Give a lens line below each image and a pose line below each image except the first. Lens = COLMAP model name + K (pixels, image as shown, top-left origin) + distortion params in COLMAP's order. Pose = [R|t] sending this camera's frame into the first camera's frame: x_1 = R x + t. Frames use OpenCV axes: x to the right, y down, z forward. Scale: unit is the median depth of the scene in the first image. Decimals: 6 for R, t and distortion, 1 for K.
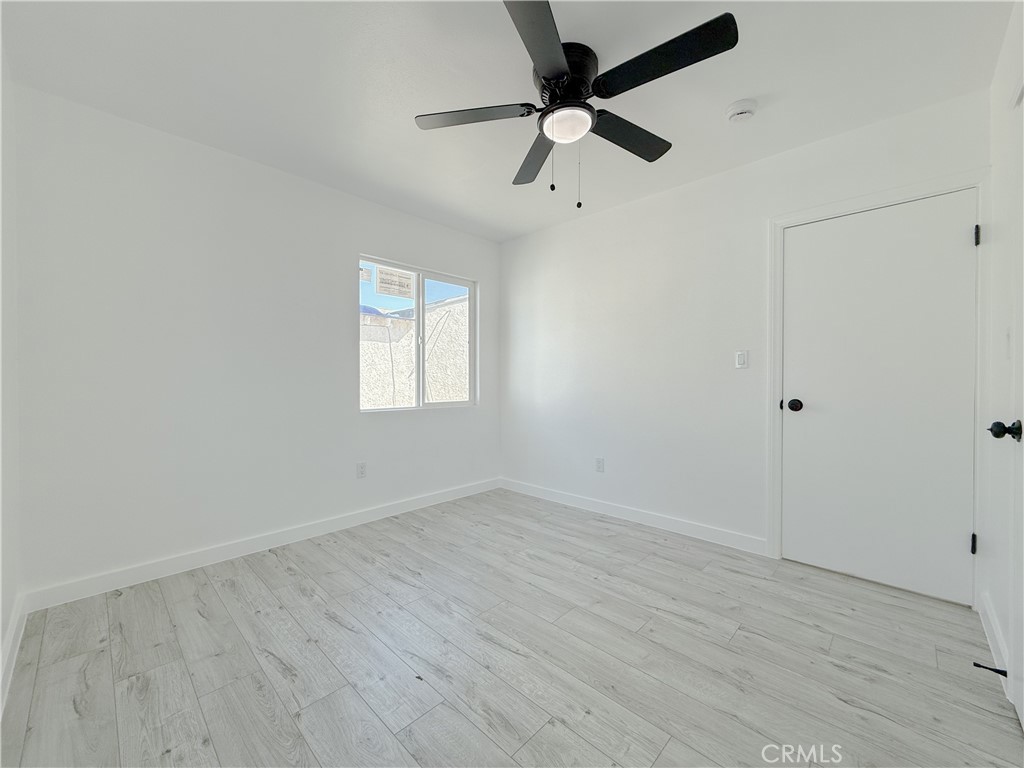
lens RADIAL K [[410.2, 0, 510.2], [0, 410.2, 381.3], [0, 0, 1]] dist [-0.000833, 0.001104]
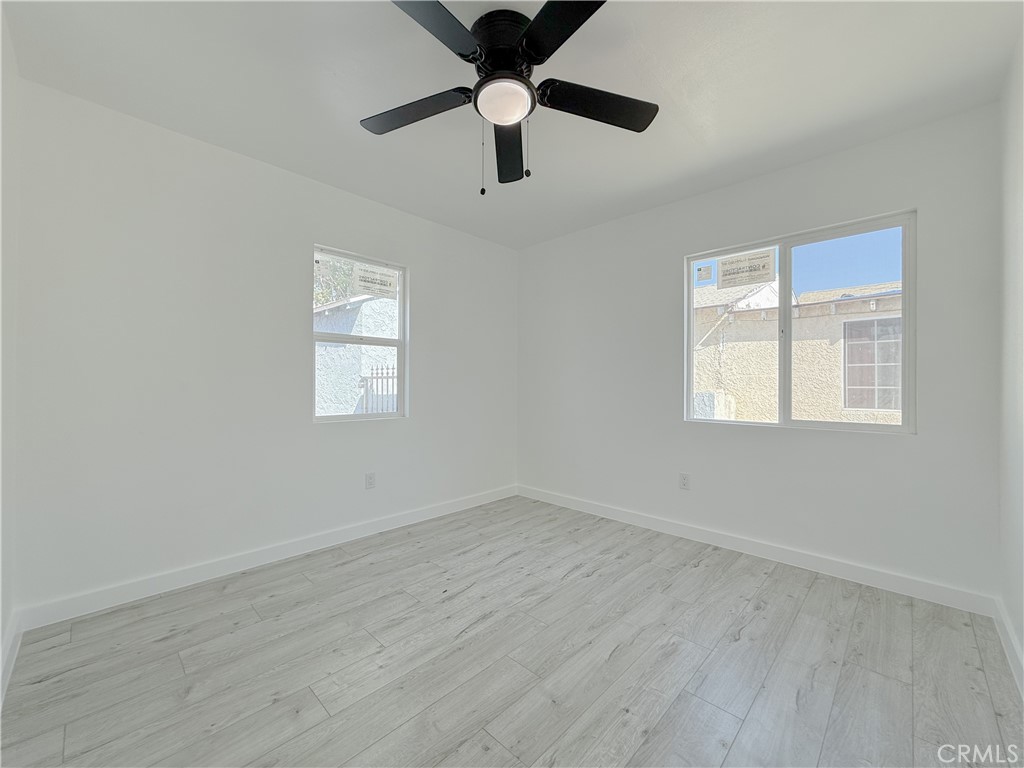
lens RADIAL K [[410.2, 0, 511.8], [0, 410.2, 383.8], [0, 0, 1]] dist [-0.000833, 0.001104]
pose [[0.000522, -0.002450, -0.999997, 0.838378], [-0.009455, 0.999952, -0.002455, -0.007904], [0.999955, 0.009457, 0.000499, 0.832785]]
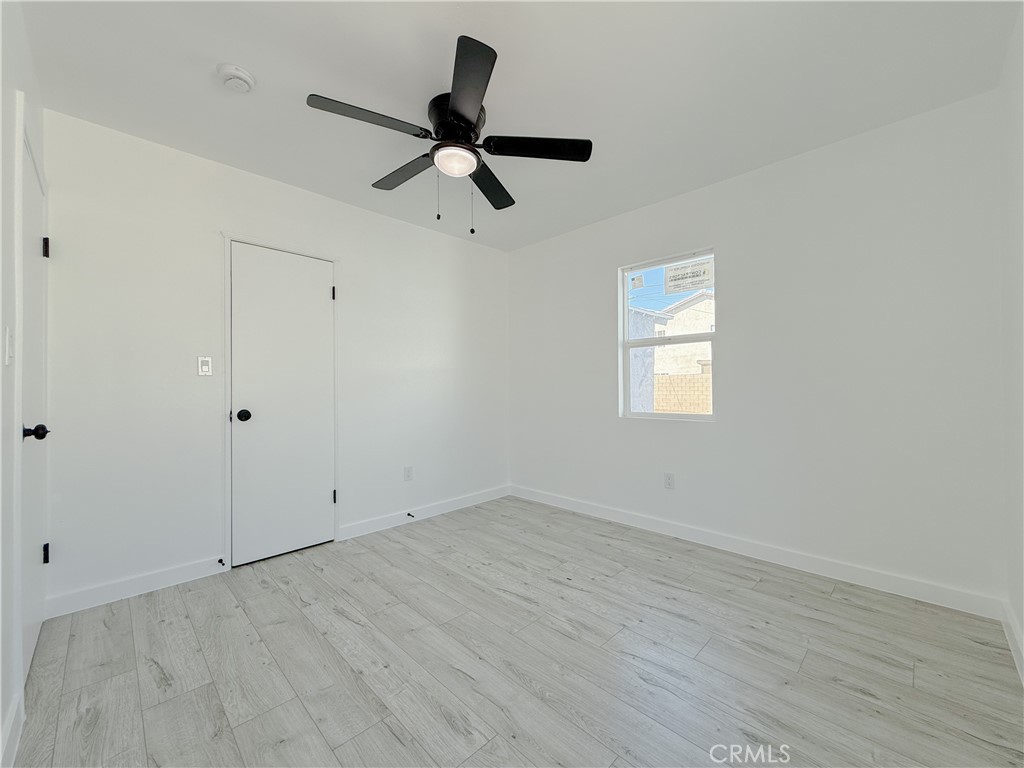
lens RADIAL K [[410.2, 0, 508.7], [0, 410.2, 386.9], [0, 0, 1]] dist [-0.000833, 0.001104]
pose [[-0.999694, 0.007904, 0.023461, -0.023844], [0.008013, 0.999958, 0.004555, -0.006530], [-0.023424, 0.004741, -0.999714, 1.726538]]
